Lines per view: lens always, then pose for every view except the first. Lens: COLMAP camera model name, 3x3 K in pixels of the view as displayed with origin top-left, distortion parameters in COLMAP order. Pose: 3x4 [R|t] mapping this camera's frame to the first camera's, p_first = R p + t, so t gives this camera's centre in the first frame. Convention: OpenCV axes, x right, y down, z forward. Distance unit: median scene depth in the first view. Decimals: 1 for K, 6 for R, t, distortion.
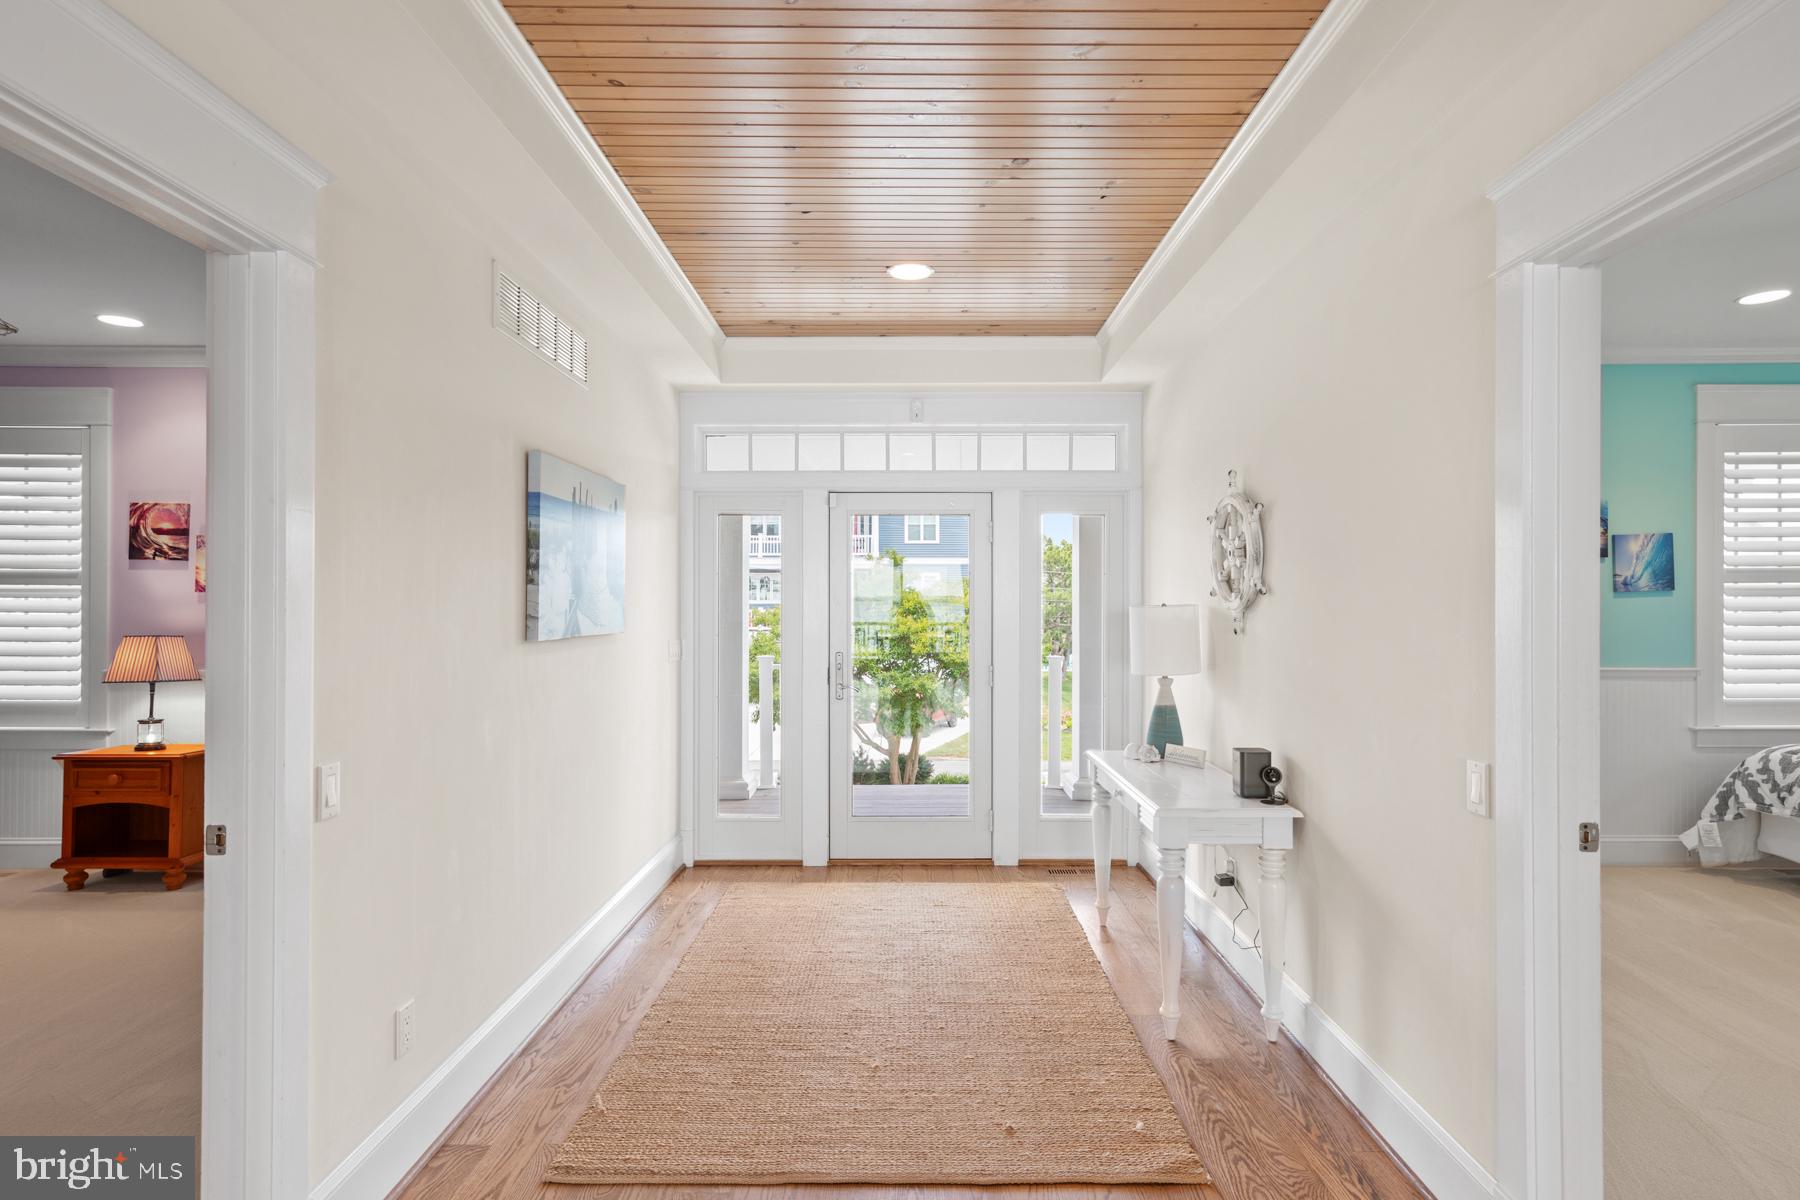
lens RADIAL K [[944.1, 0, 900.0], [0, 944.1, 600.0], [0, 0, 1]] dist [-0.000172, 0.000075]
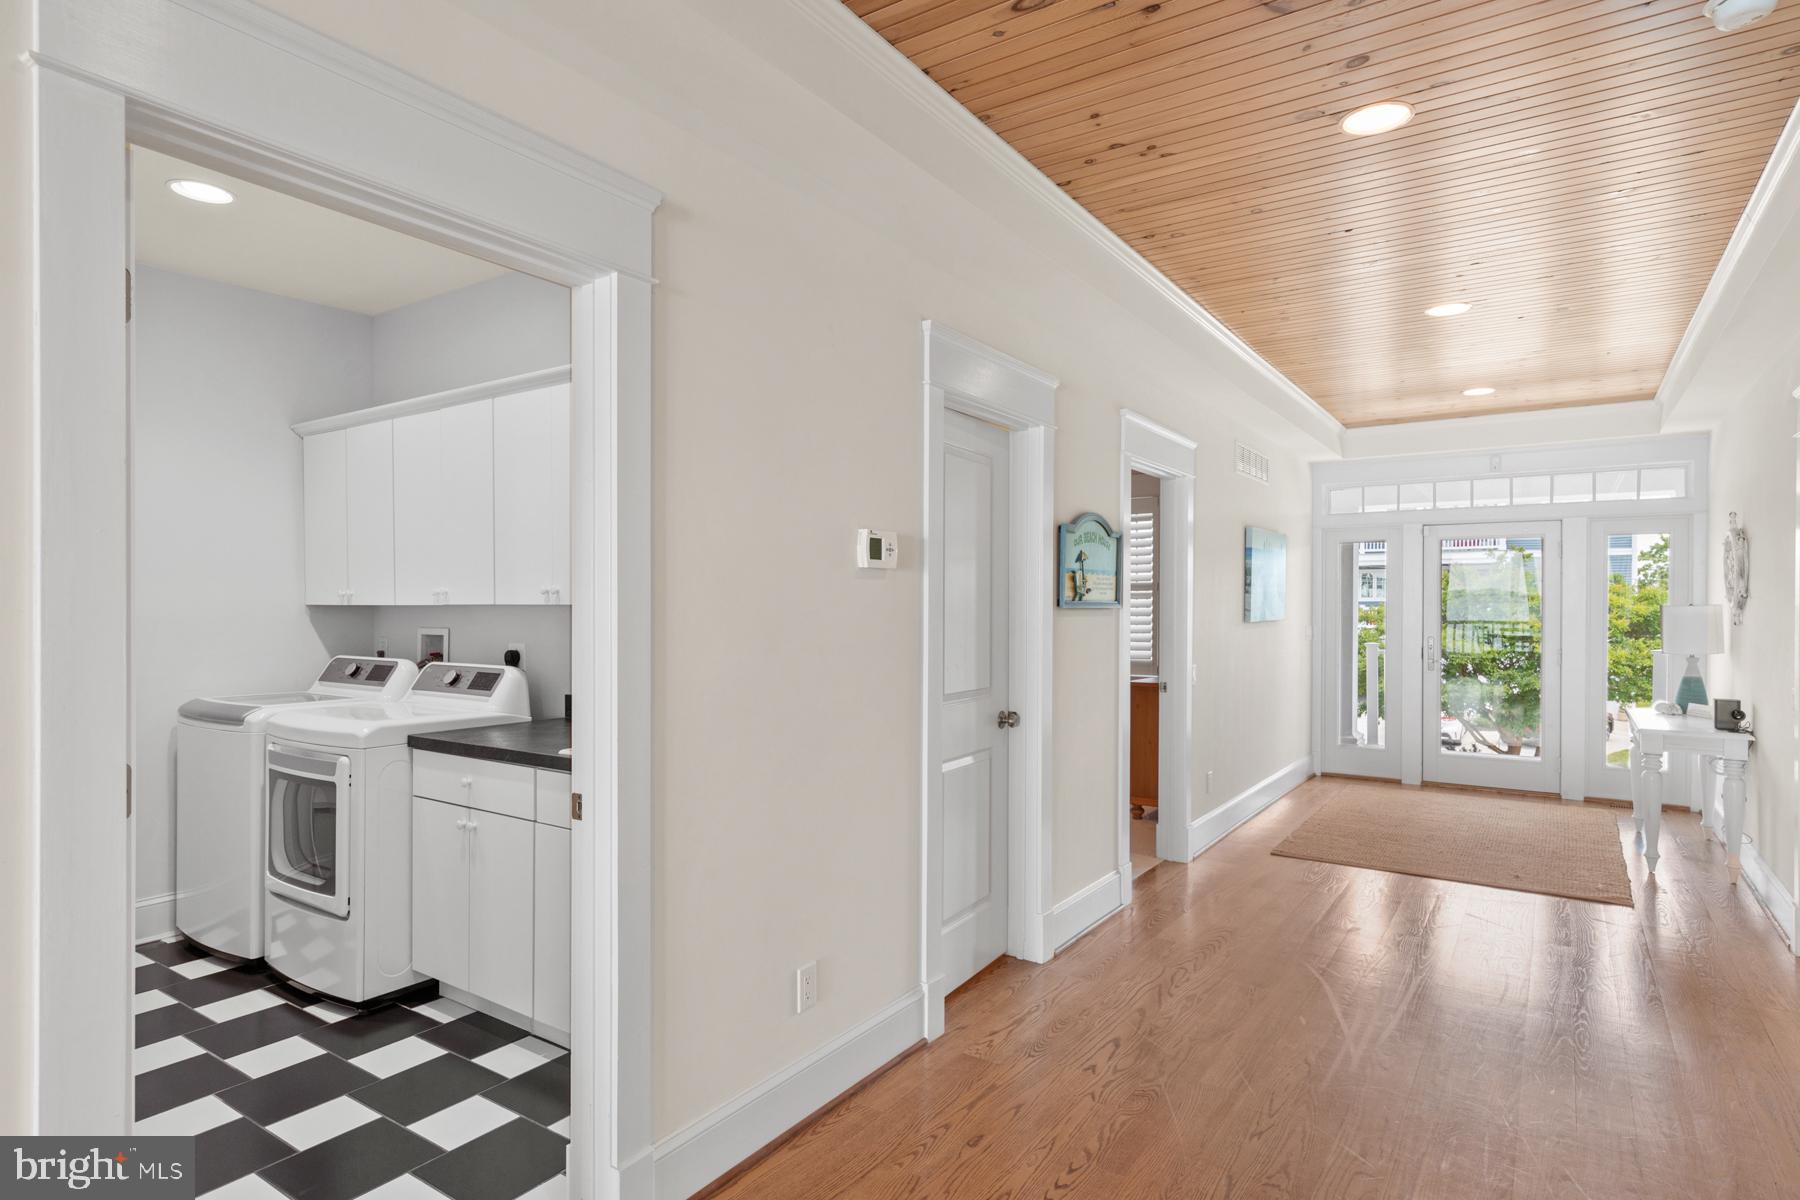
lens RADIAL K [[960.6, 0, 897.0], [0, 960.6, 608.7], [0, 0, 1]] dist [0.000980, 0.001169]
pose [[0.827452, 0.005864, -0.561506, 0.086501], [0.001012, 0.999928, 0.011935, -0.006016], [0.561536, -0.010444, 0.827386, -0.685488]]
